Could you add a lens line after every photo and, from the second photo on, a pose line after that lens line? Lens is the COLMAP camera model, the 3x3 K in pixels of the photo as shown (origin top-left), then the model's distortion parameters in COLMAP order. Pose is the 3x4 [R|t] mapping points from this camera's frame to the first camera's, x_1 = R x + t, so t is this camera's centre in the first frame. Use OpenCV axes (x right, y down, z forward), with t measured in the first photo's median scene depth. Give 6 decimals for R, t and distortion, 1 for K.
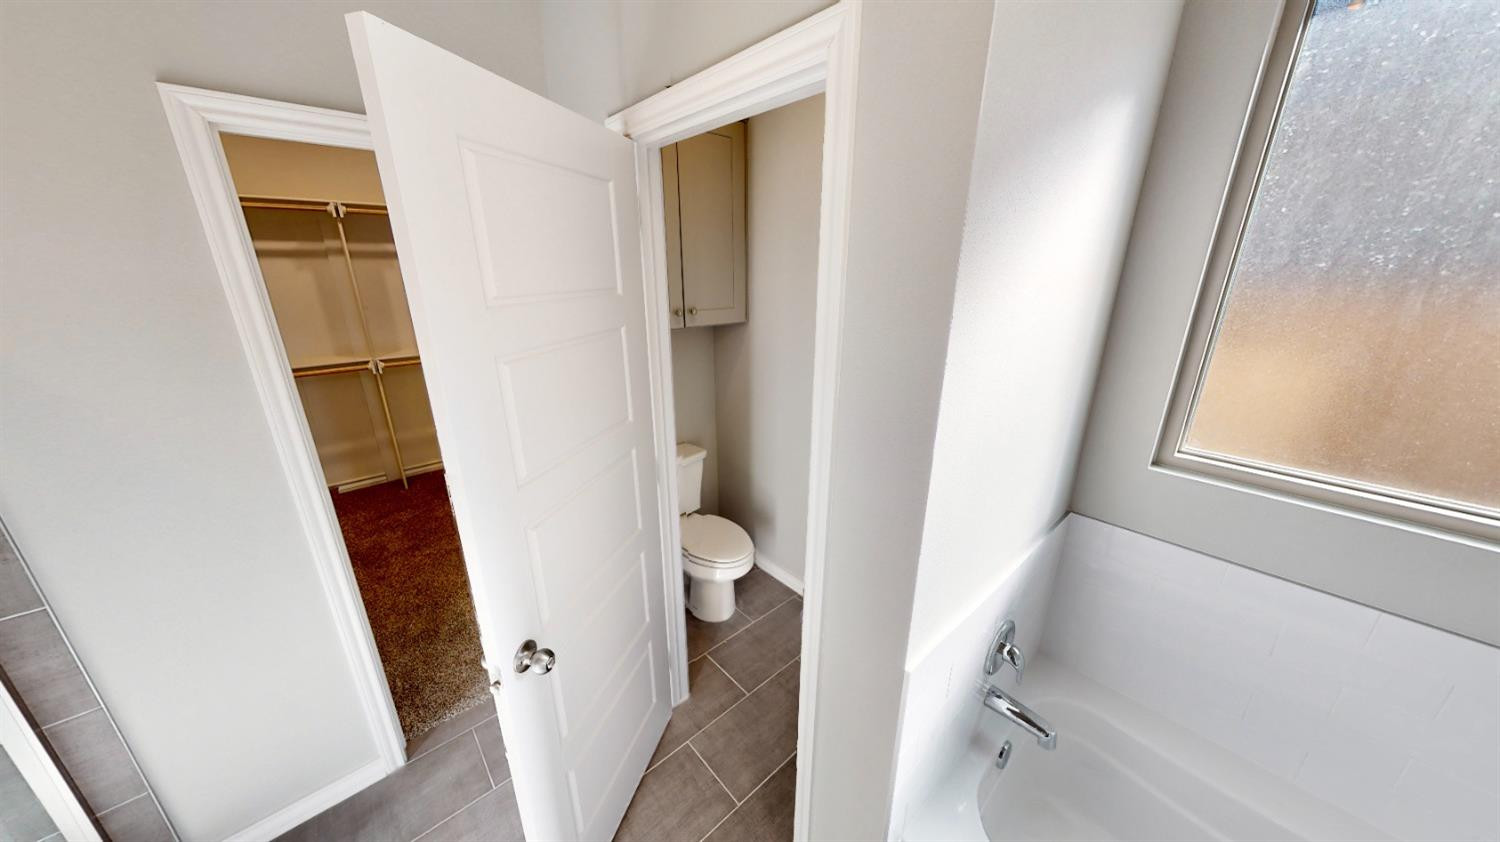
lens RADIAL K [[473.5, 0, 749.3], [0, 473.5, 421.9], [0, 0, 1]] dist [0.001406, 0.000071]
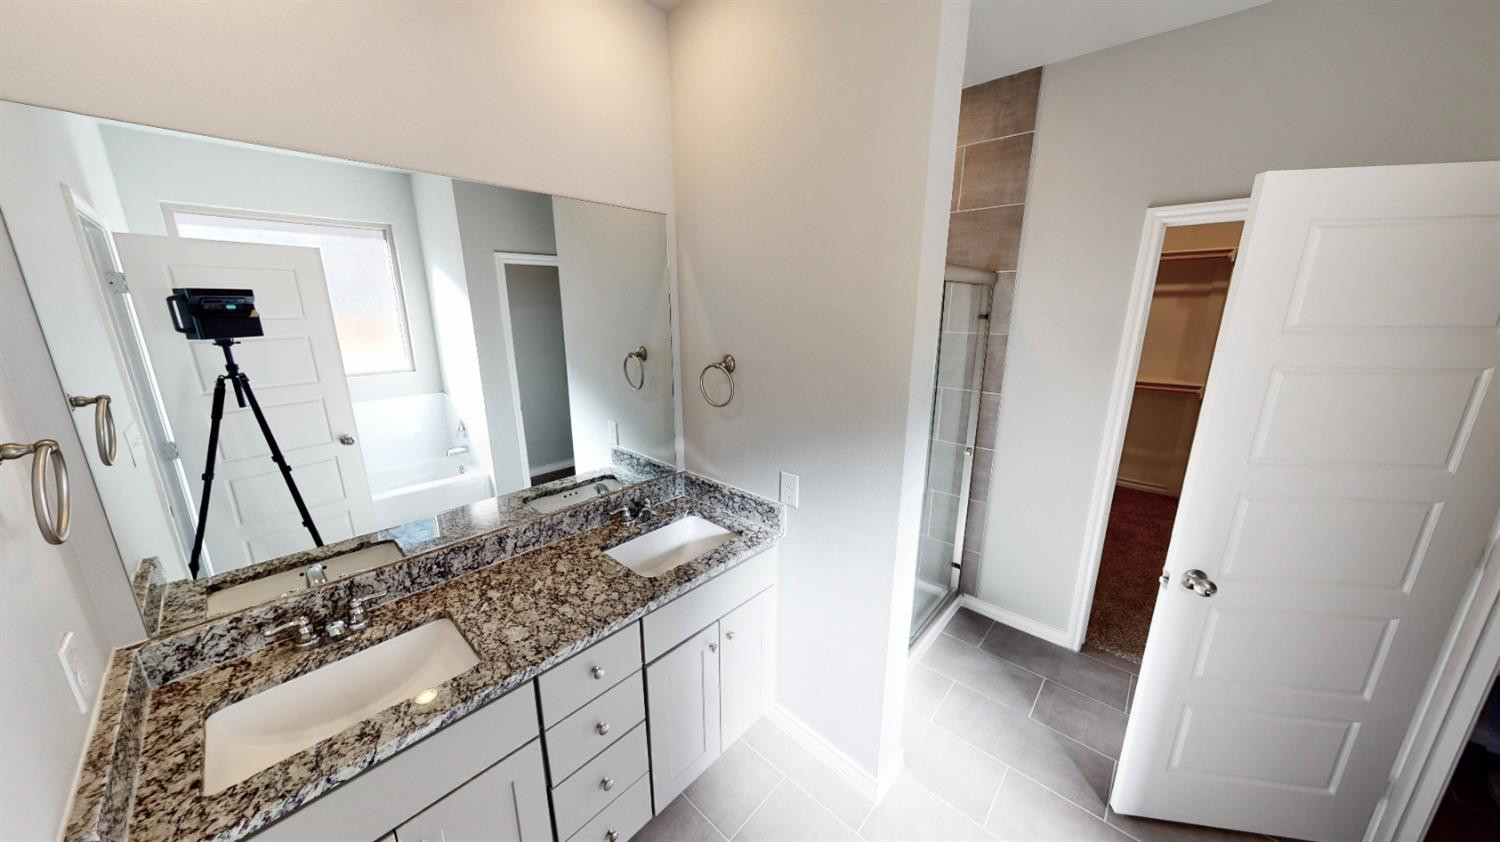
lens RADIAL K [[473.5, 0, 748.9], [0, 473.5, 422.4], [0, 0, 1]] dist [0.001406, 0.000071]
pose [[0.106815, 0.241039, -0.964620, 0.376612], [-0.308238, 0.930400, 0.198356, 0.116326], [0.945294, 0.276145, 0.173678, -0.366694]]
